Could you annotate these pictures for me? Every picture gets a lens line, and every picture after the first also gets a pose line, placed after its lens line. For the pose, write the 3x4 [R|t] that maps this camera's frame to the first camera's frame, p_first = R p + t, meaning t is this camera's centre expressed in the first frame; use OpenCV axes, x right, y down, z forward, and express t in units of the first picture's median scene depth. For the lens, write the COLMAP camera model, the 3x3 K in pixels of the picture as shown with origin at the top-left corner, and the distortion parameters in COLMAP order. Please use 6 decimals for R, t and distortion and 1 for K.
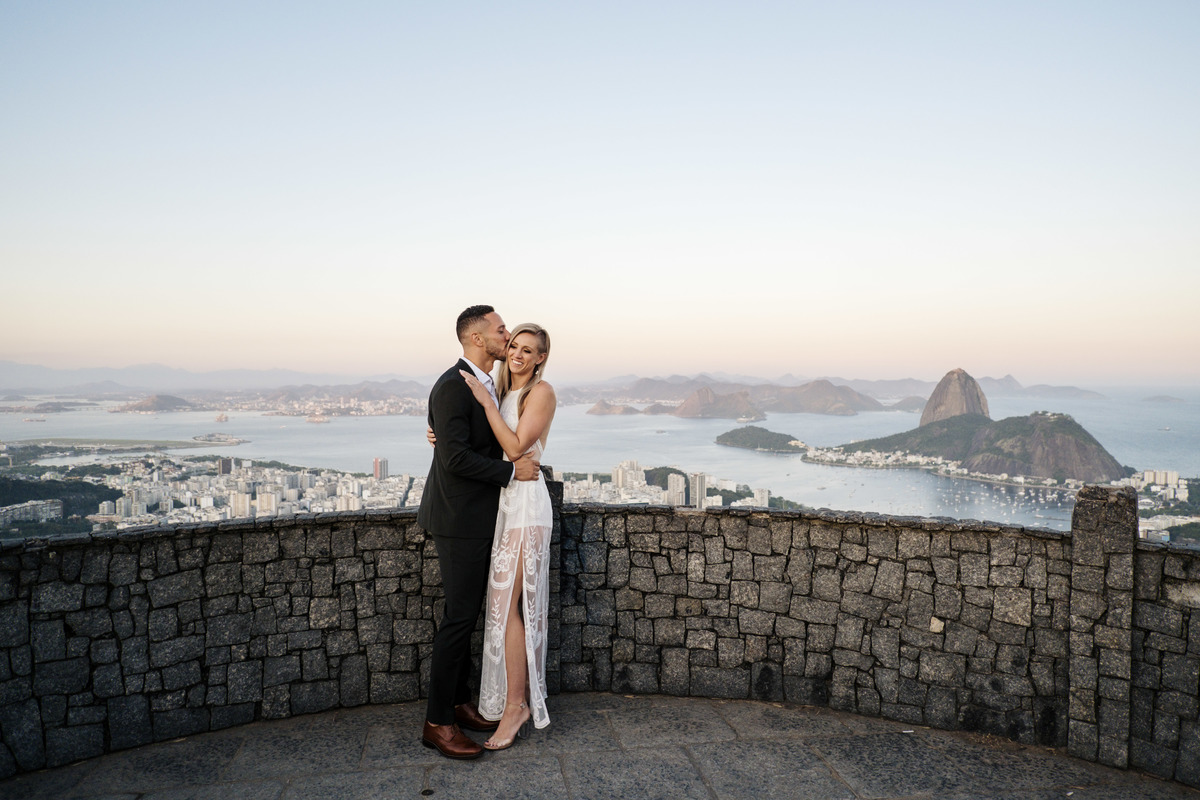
lens RADIAL K [[796.7, 0, 601.7], [0, 796.7, 399.1], [0, 0, 1]] dist [0.021243, -0.027034]
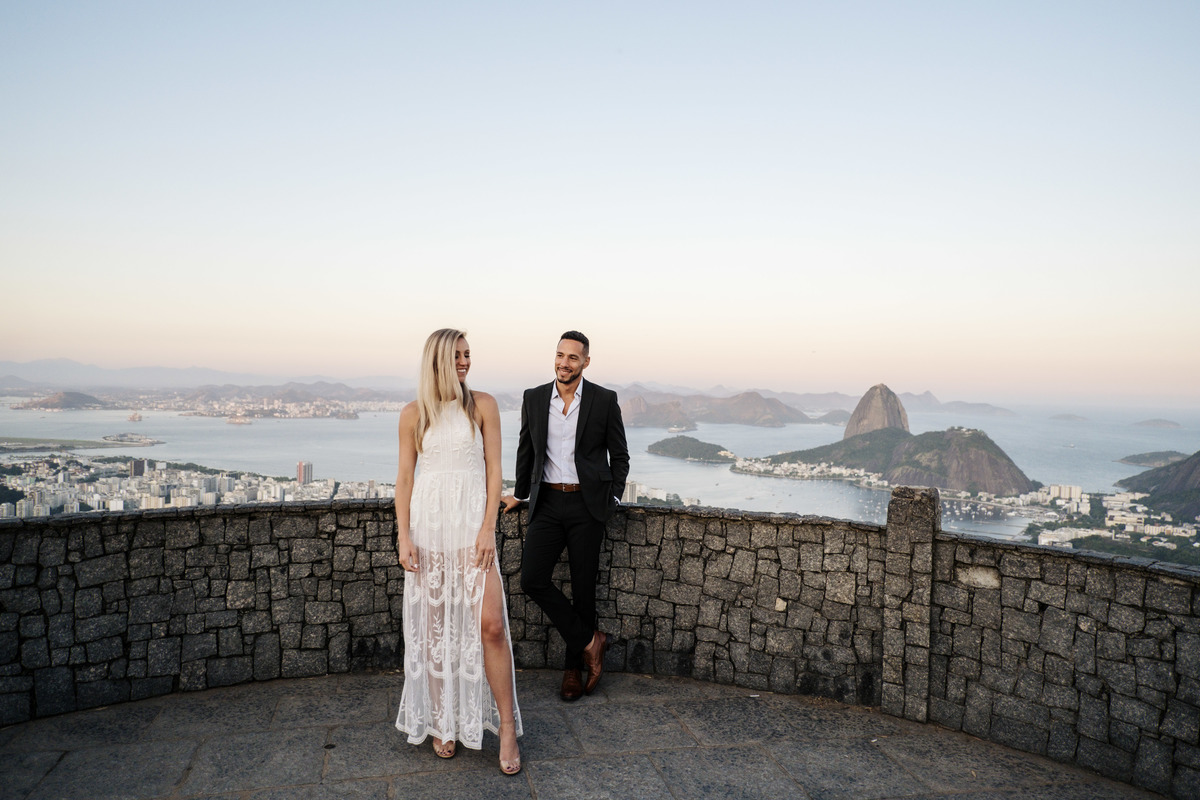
lens RADIAL K [[796.7, 0, 601.9], [0, 796.7, 398.4], [0, 0, 1]] dist [0.021243, -0.027034]
pose [[0.996232, 0.022282, 0.083816, 0.053516], [-0.021394, 0.999705, -0.011478, -0.001137], [-0.084047, 0.009641, 0.996415, -0.150709]]
